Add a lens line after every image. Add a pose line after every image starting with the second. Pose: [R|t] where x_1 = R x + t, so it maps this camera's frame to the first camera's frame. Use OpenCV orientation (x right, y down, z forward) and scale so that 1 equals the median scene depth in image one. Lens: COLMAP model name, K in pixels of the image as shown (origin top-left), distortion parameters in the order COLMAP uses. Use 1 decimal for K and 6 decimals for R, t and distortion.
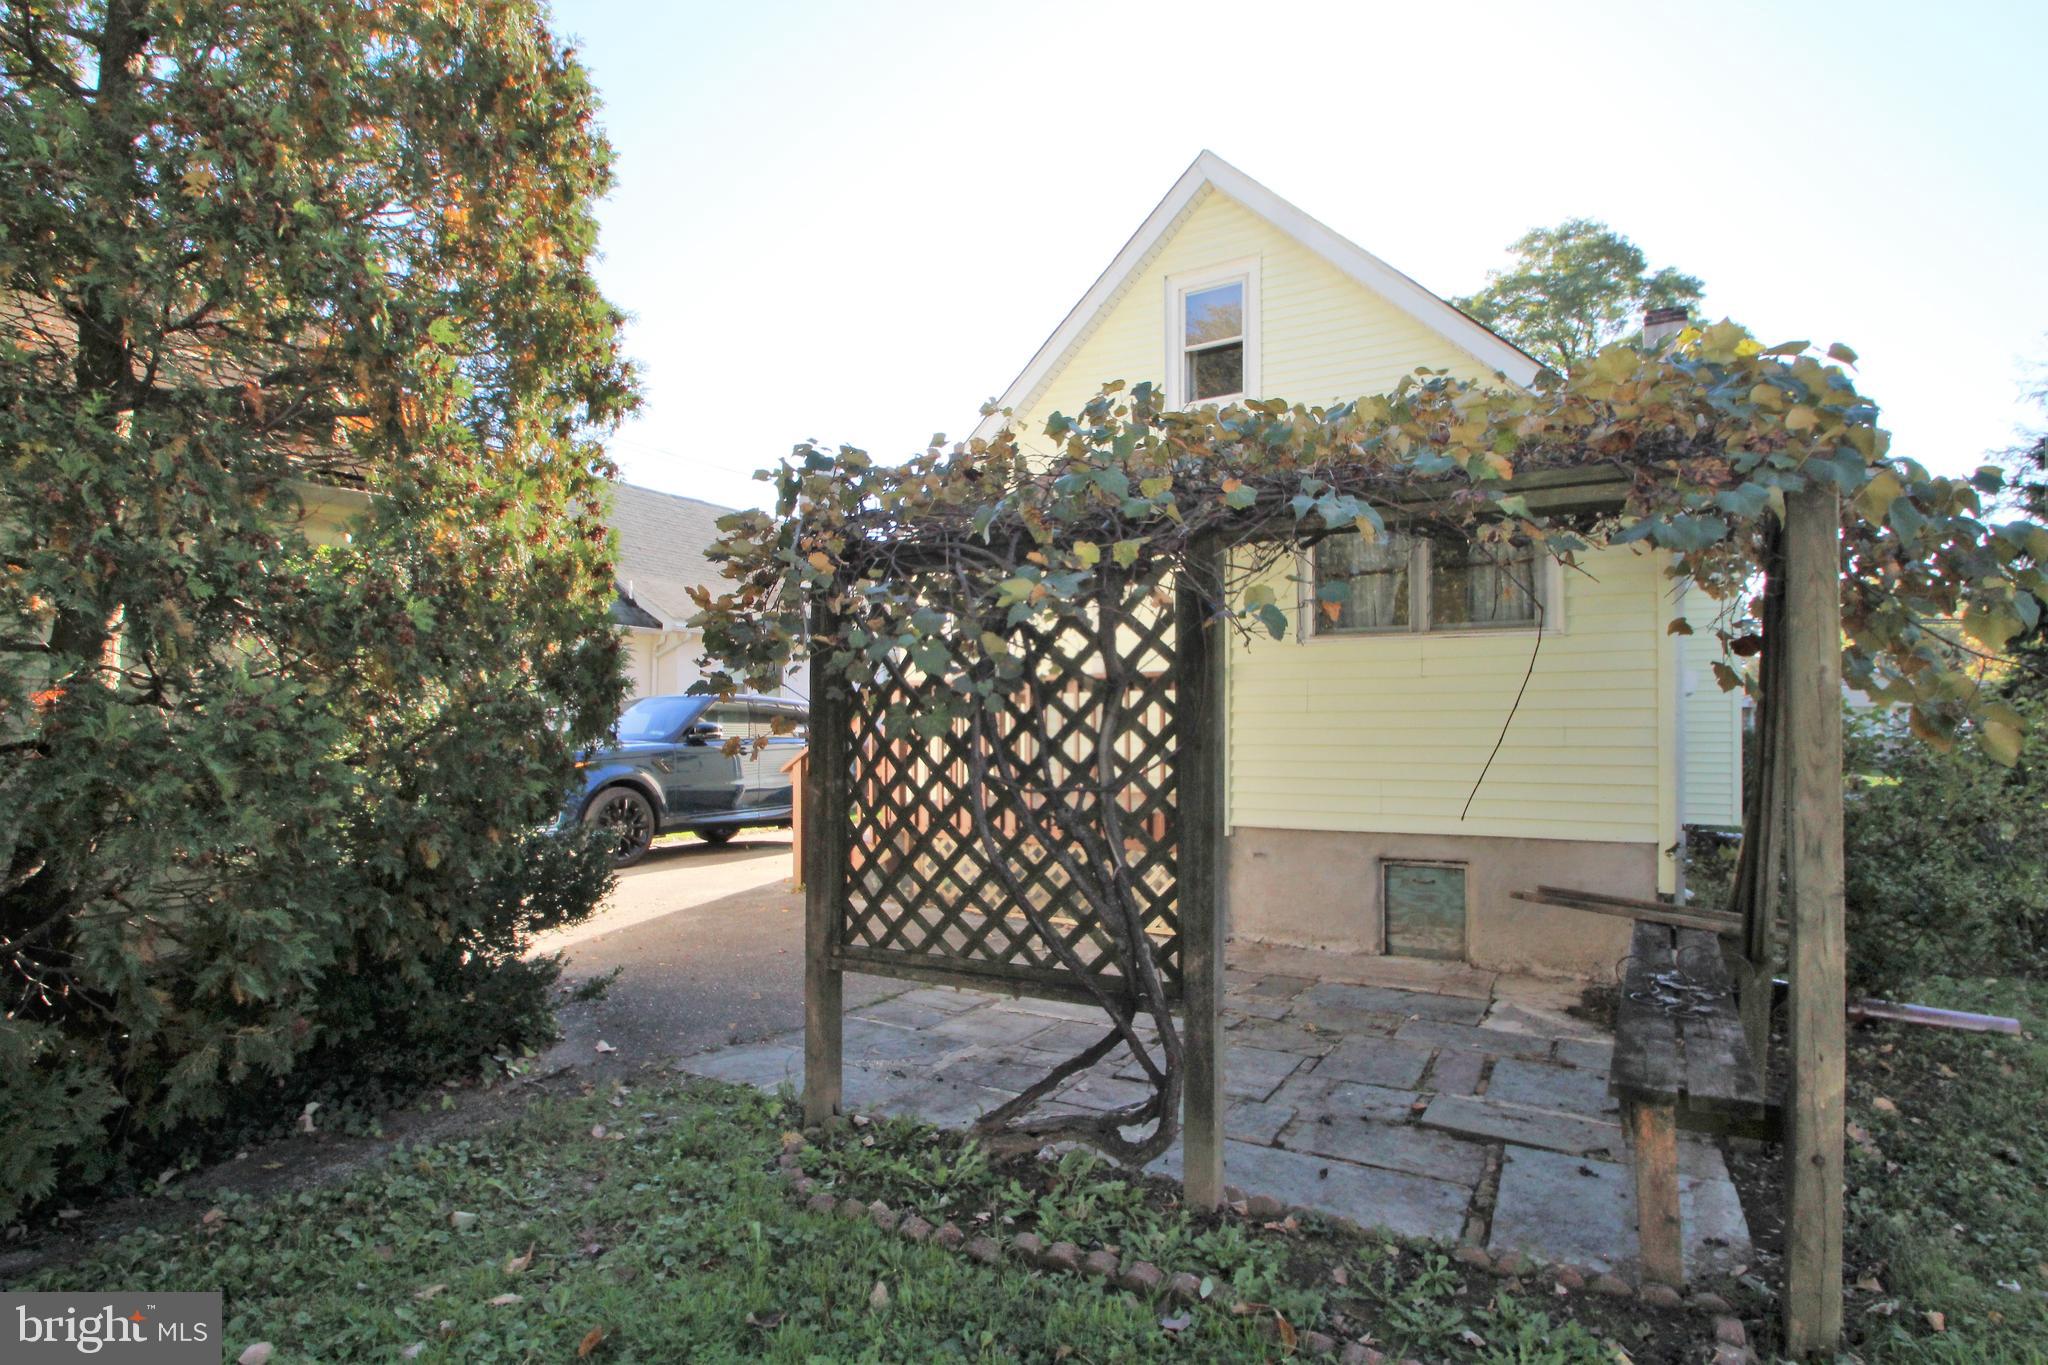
lens RADIAL K [[1018.3, 0, 1024.0], [0, 1018.3, 682.5], [0, 0, 1]] dist [-0.001684, -0.000457]
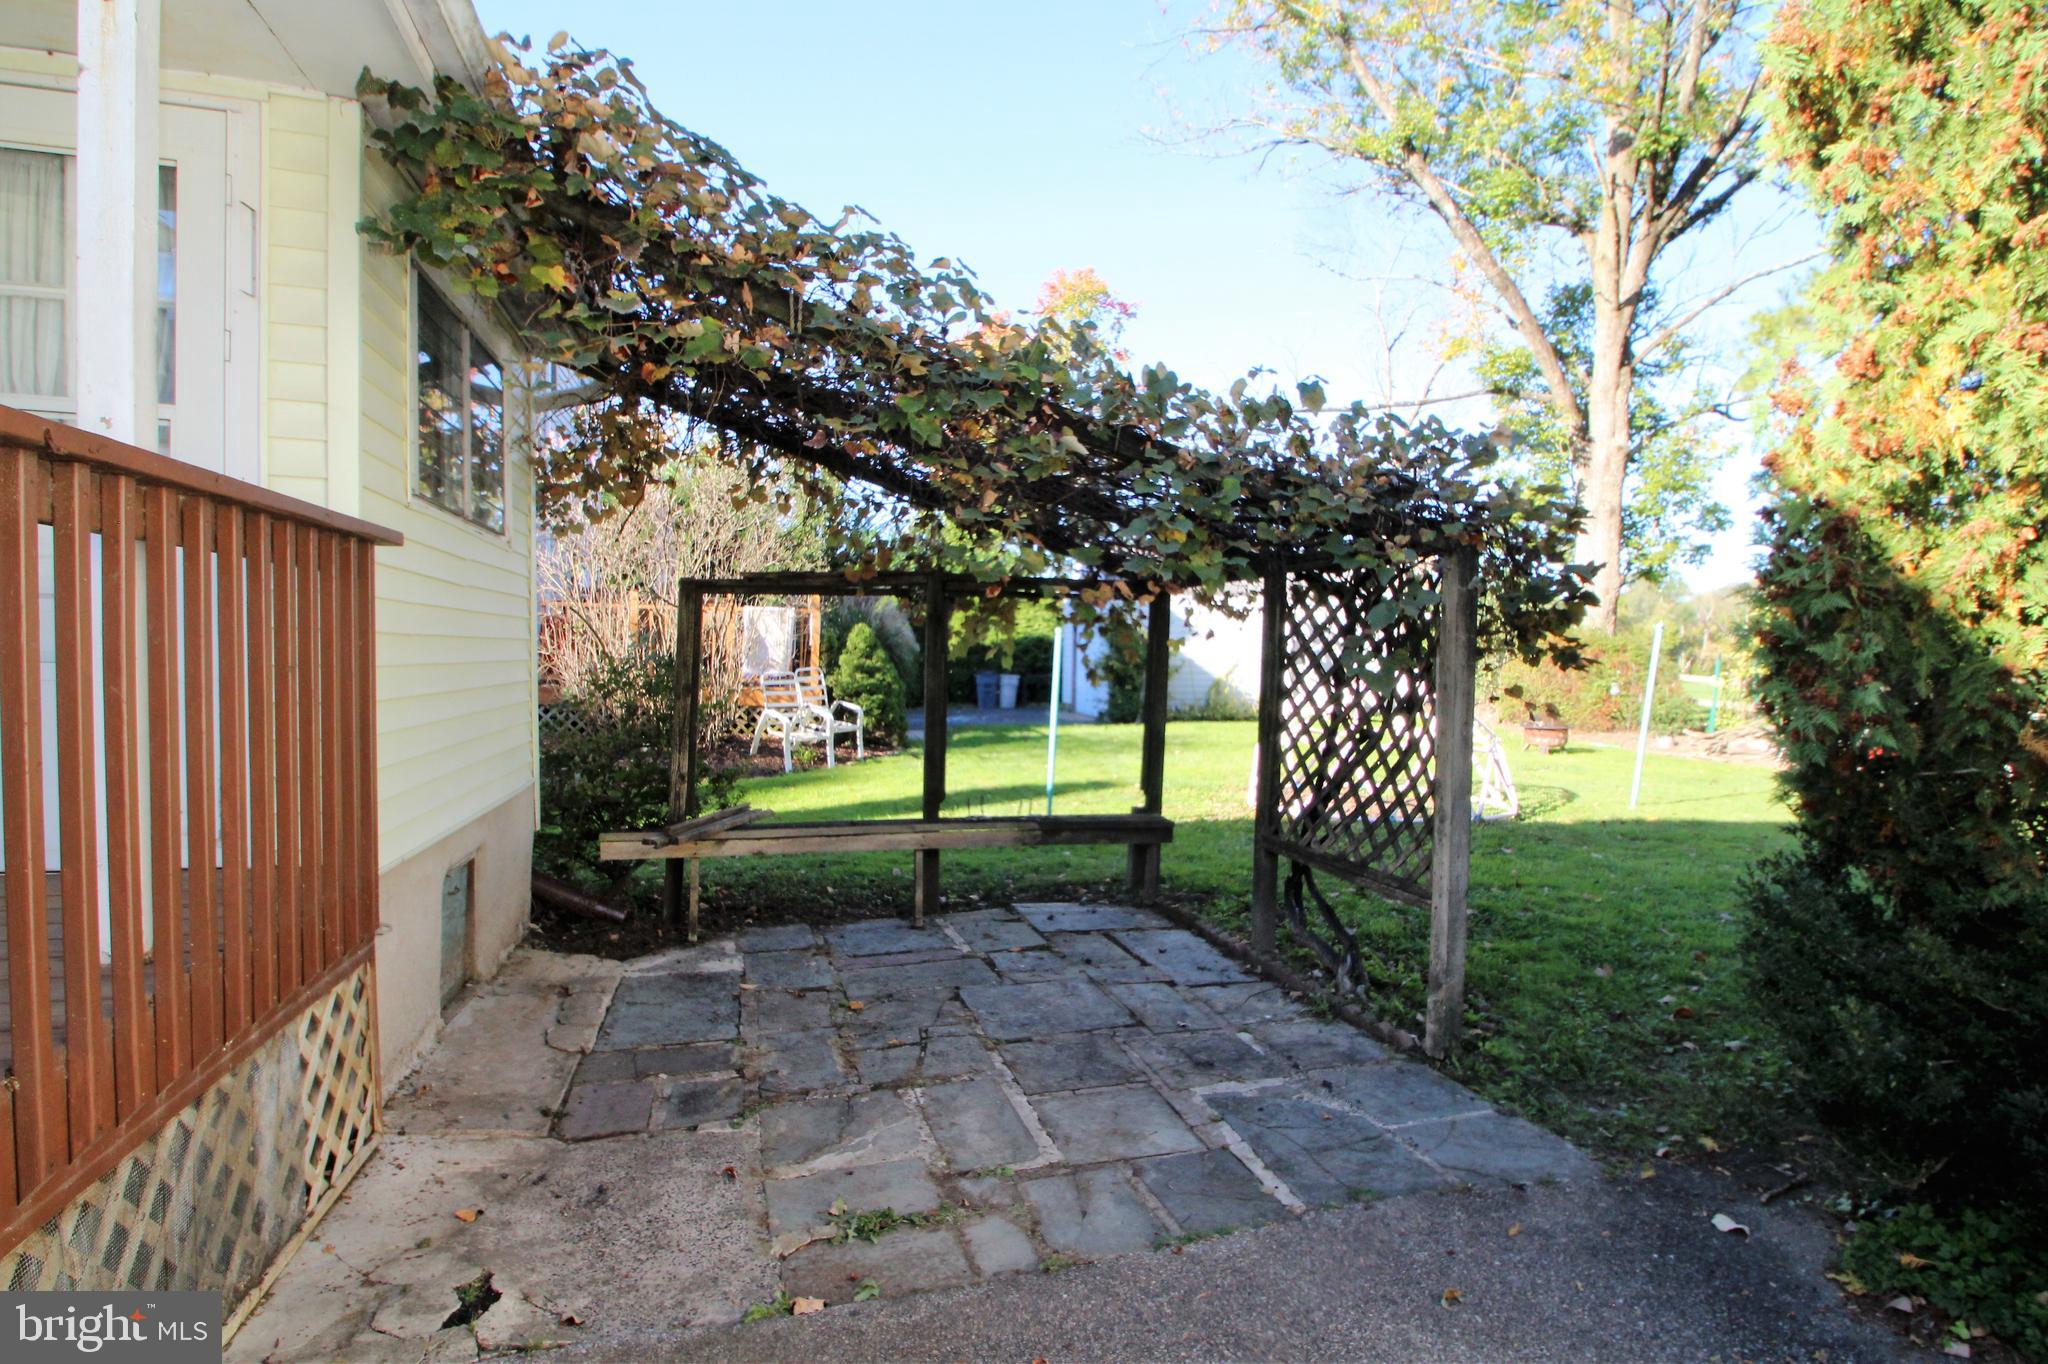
lens RADIAL K [[1018.3, 0, 1024.0], [0, 1018.3, 682.0], [0, 0, 1]] dist [-0.001684, -0.000457]
pose [[-0.719436, -0.035217, 0.693665, -0.519140], [-0.061801, 0.997998, -0.013430, 0.051474], [-0.691804, -0.052531, -0.720172, 1.773060]]
